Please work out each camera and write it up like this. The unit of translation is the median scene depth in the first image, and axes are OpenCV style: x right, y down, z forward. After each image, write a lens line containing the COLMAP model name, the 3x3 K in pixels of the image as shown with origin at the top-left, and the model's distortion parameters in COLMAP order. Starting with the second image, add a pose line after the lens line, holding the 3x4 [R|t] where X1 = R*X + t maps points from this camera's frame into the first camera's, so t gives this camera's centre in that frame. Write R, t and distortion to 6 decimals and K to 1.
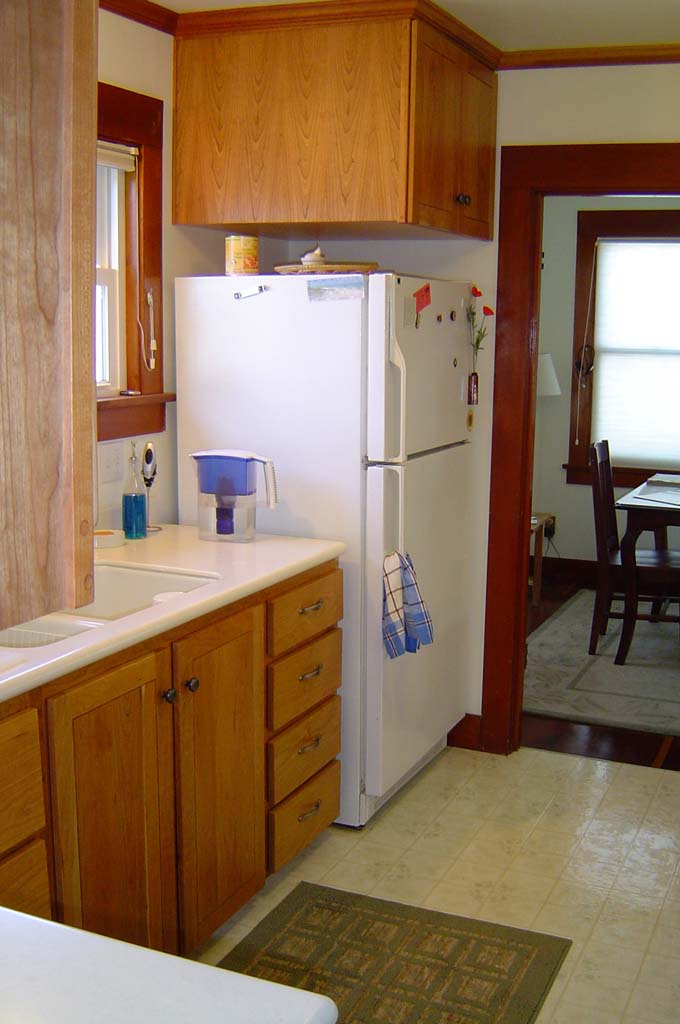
lens RADIAL K [[1192.4, 0, 341.7], [0, 1192.4, 516.4], [0, 0, 1]] dist [-0.127941, 0.000000]
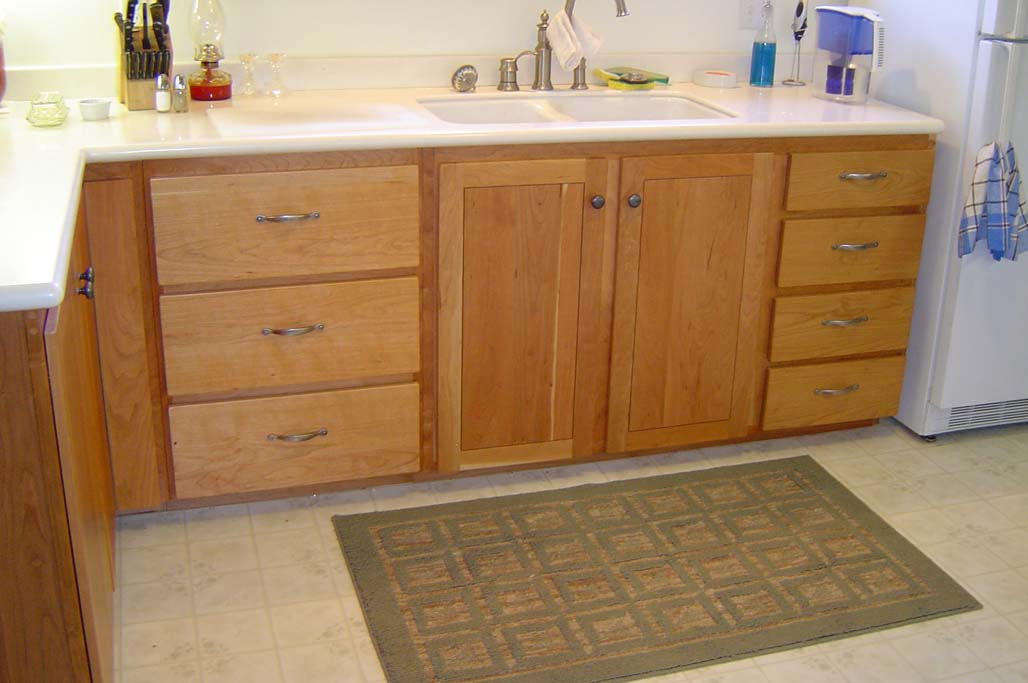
lens RADIAL K [[1197.0, 0, 516.0], [0, 1197.0, 335.3], [0, 0, 1]] dist [-0.127941, 0.000000]
pose [[0.647192, 0.270127, -0.712863, 0.475636], [-0.147047, 0.961789, 0.230952, 0.020817], [0.748010, -0.044645, 0.662184, 0.164021]]
